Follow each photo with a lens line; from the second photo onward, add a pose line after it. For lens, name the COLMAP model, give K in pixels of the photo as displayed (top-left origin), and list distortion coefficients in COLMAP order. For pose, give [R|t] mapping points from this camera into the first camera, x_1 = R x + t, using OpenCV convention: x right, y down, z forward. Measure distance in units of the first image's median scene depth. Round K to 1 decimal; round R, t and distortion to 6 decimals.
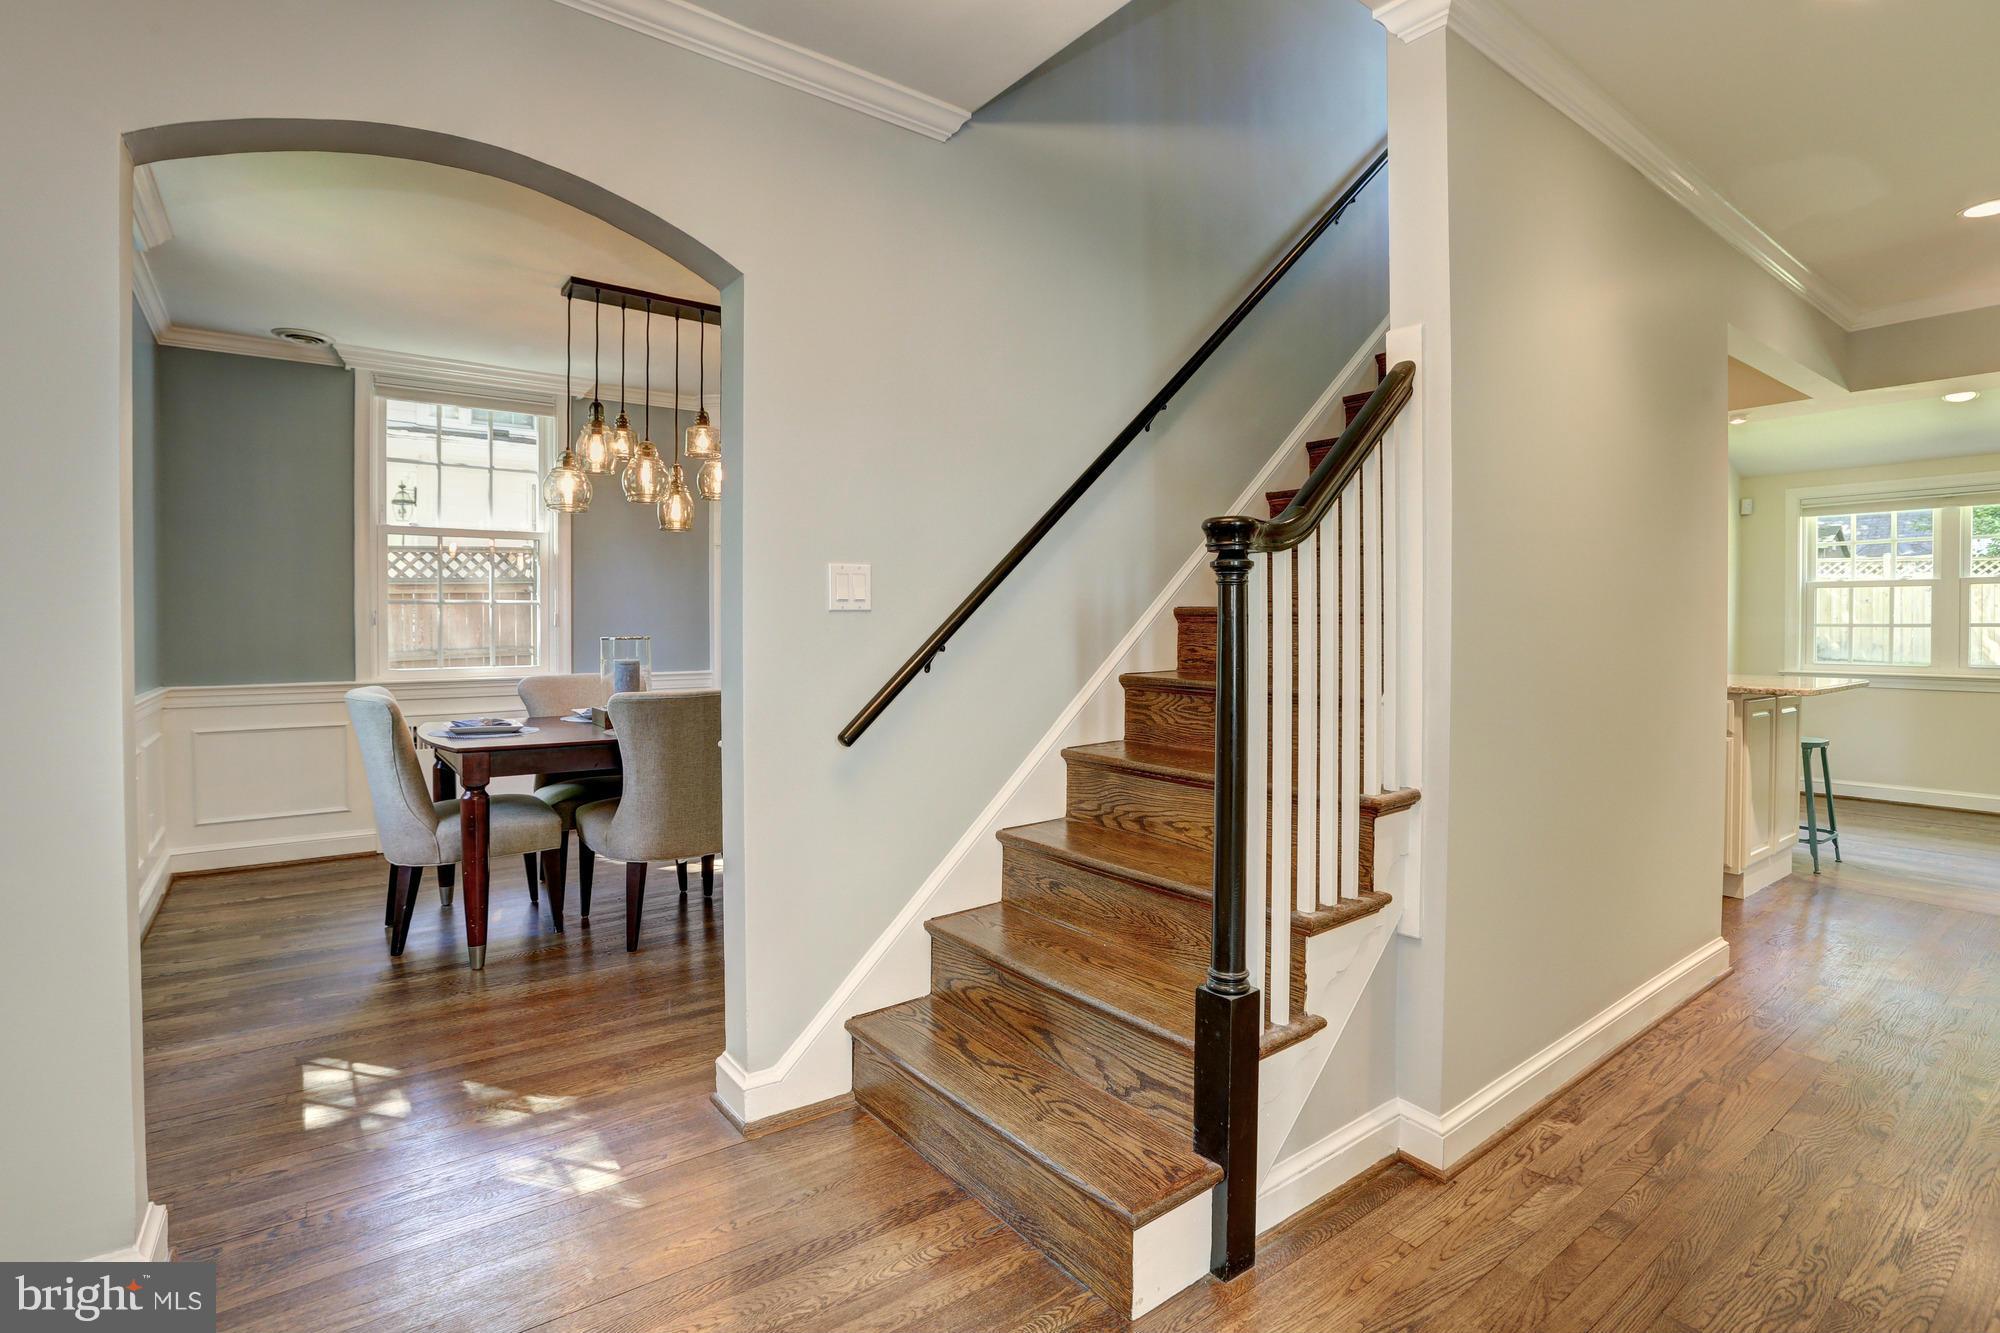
lens RADIAL K [[947.9, 0, 942.2], [0, 947.9, 634.4], [0, 0, 1]] dist [-0.037252, 0.005915]
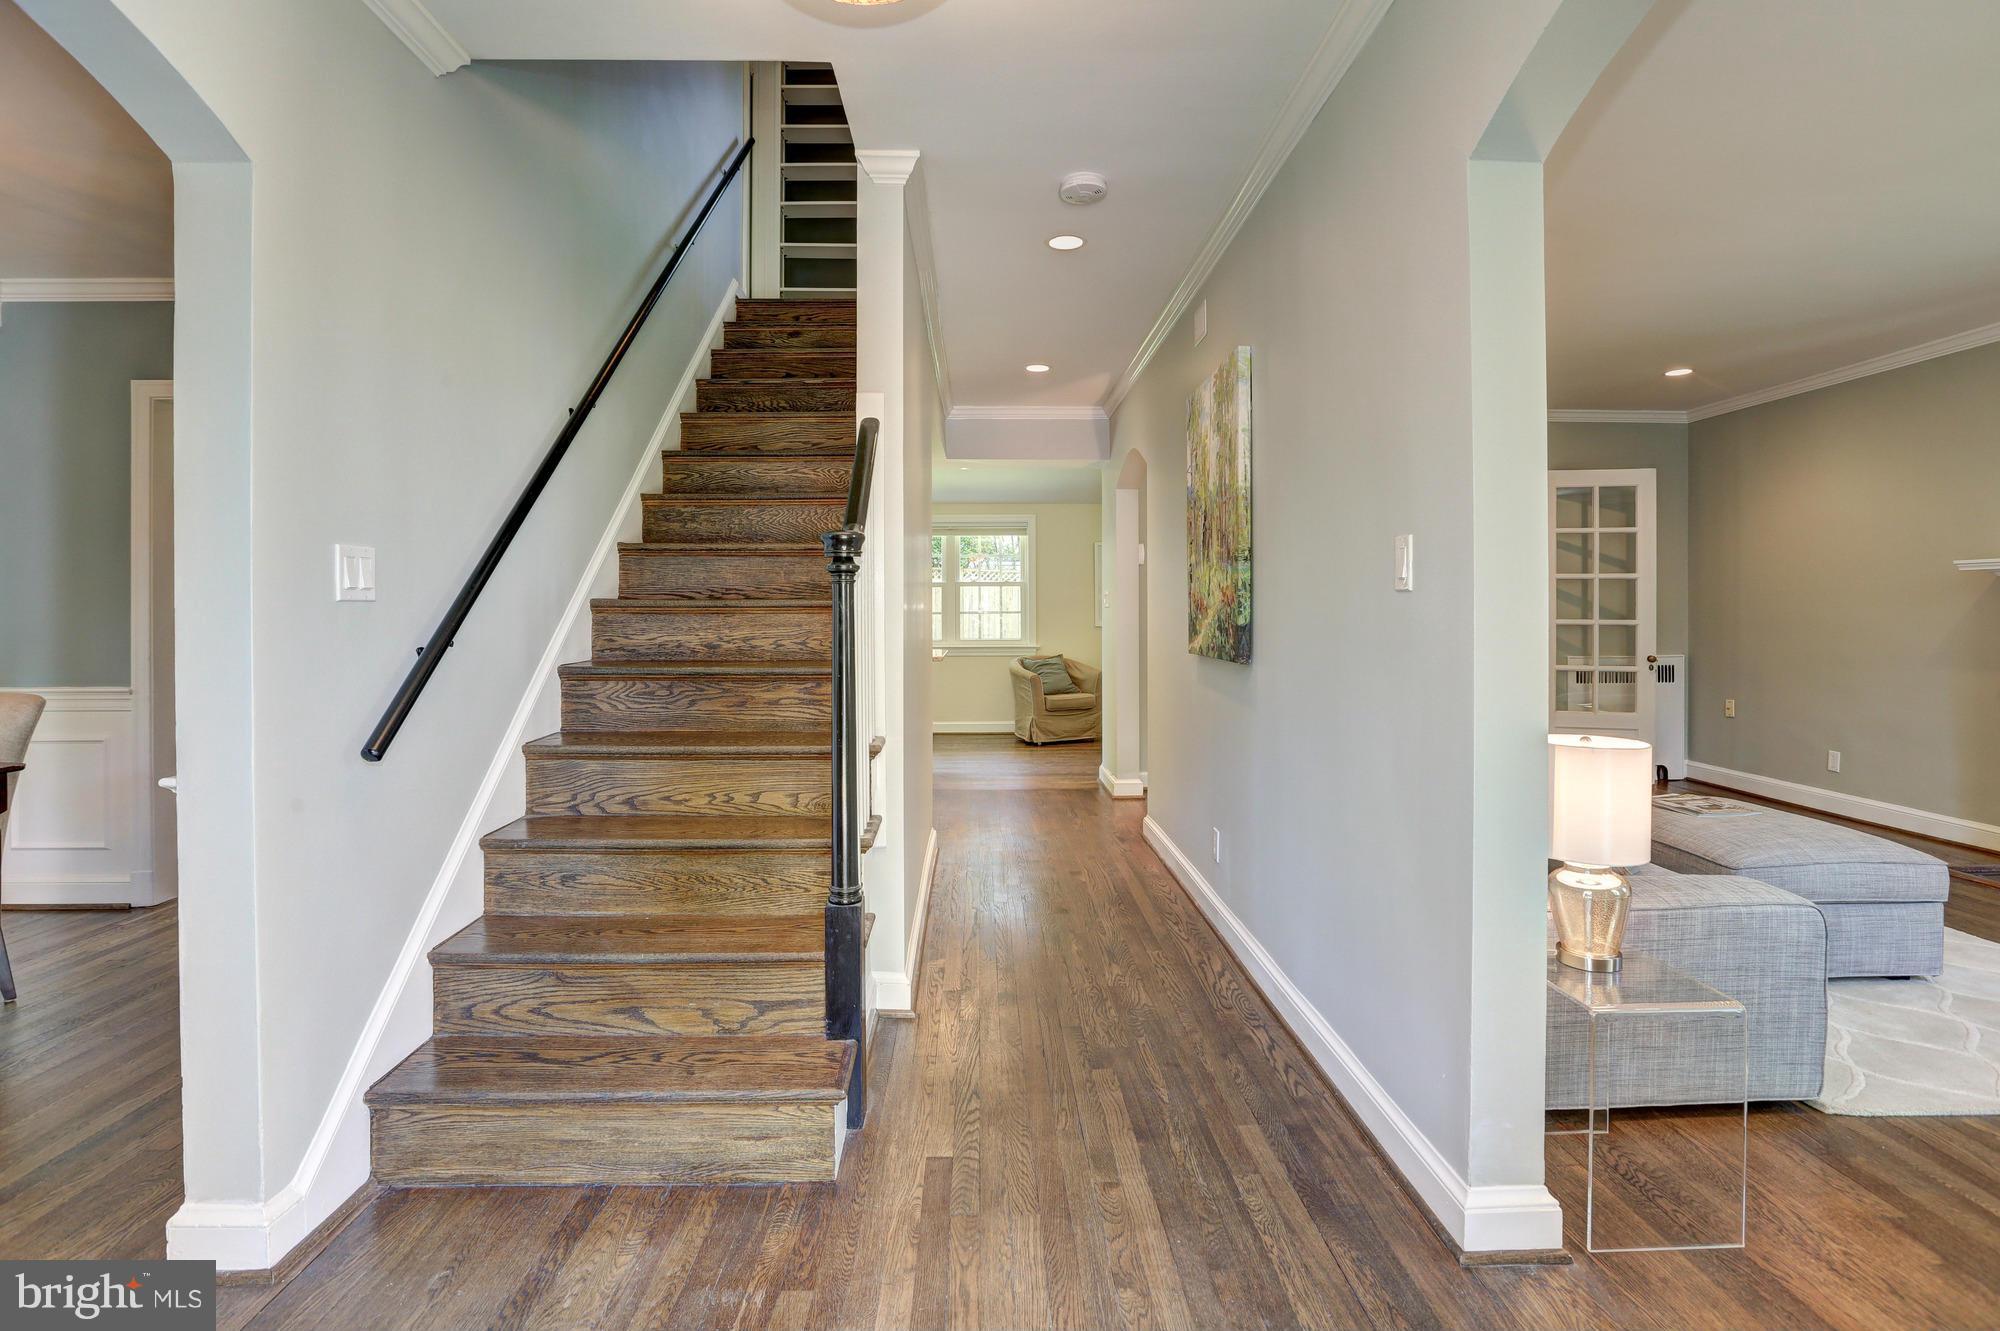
lens RADIAL K [[947.9, 0, 977.0], [0, 947.9, 608.0], [0, 0, 1]] dist [-0.037252, 0.005915]
pose [[0.583973, -0.000885, 0.811772, -0.464977], [0.014064, 0.999860, -0.009027, -0.004335], [-0.811651, 0.016689, 0.583904, 0.075720]]
